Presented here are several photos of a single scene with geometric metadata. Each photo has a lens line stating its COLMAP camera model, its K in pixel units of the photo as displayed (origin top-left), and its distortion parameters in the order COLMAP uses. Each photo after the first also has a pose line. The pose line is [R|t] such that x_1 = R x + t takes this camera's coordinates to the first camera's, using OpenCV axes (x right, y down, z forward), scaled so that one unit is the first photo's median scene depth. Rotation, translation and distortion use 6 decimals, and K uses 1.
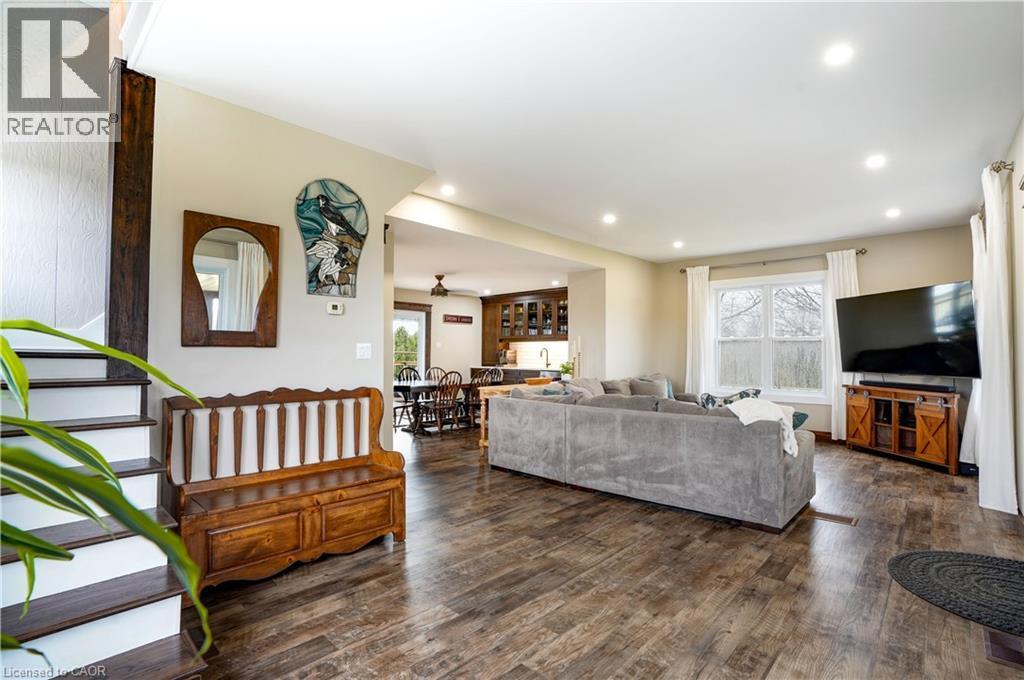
lens RADIAL K [[487.5, 0, 512.0], [0, 487.5, 340.0], [0, 0, 1]] dist [-0.002498, -0.000055]
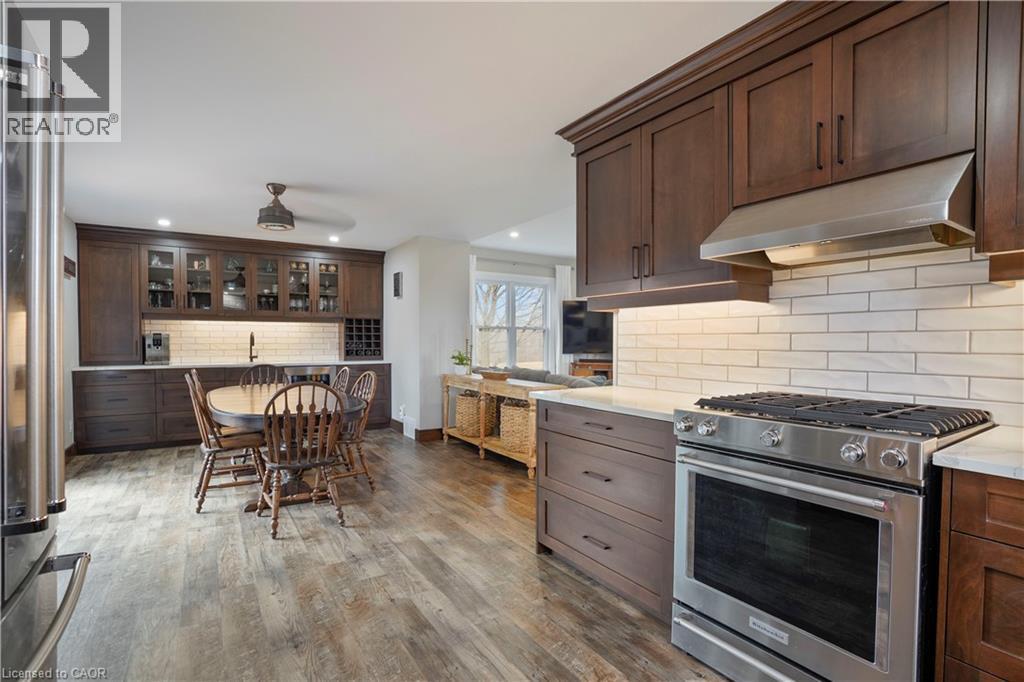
lens RADIAL K [[487.5, 0, 512.0], [0, 487.5, 341.0], [0, 0, 1]] dist [-0.002498, -0.000055]
pose [[0.277331, 0.003962, 0.960766, -0.432469], [-0.023643, 0.999717, 0.002702, 0.018023], [-0.960483, -0.023465, 0.277347, 0.474610]]
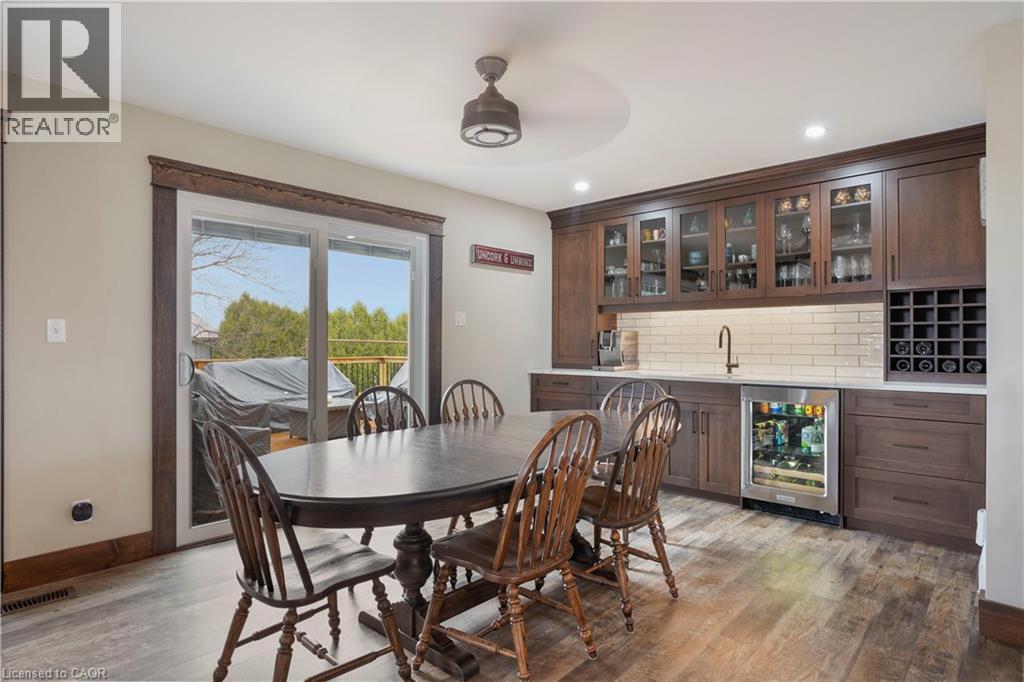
lens RADIAL K [[568.2, 0, 512.0], [0, 568.2, 341.0], [0, 0, 1]] dist [-0.003174, -0.000344]
pose [[0.999990, -0.003890, 0.001969, -0.105396], [0.003834, 0.999600, 0.028004, 0.014833], [-0.002077, -0.027996, 0.999606, 0.509127]]
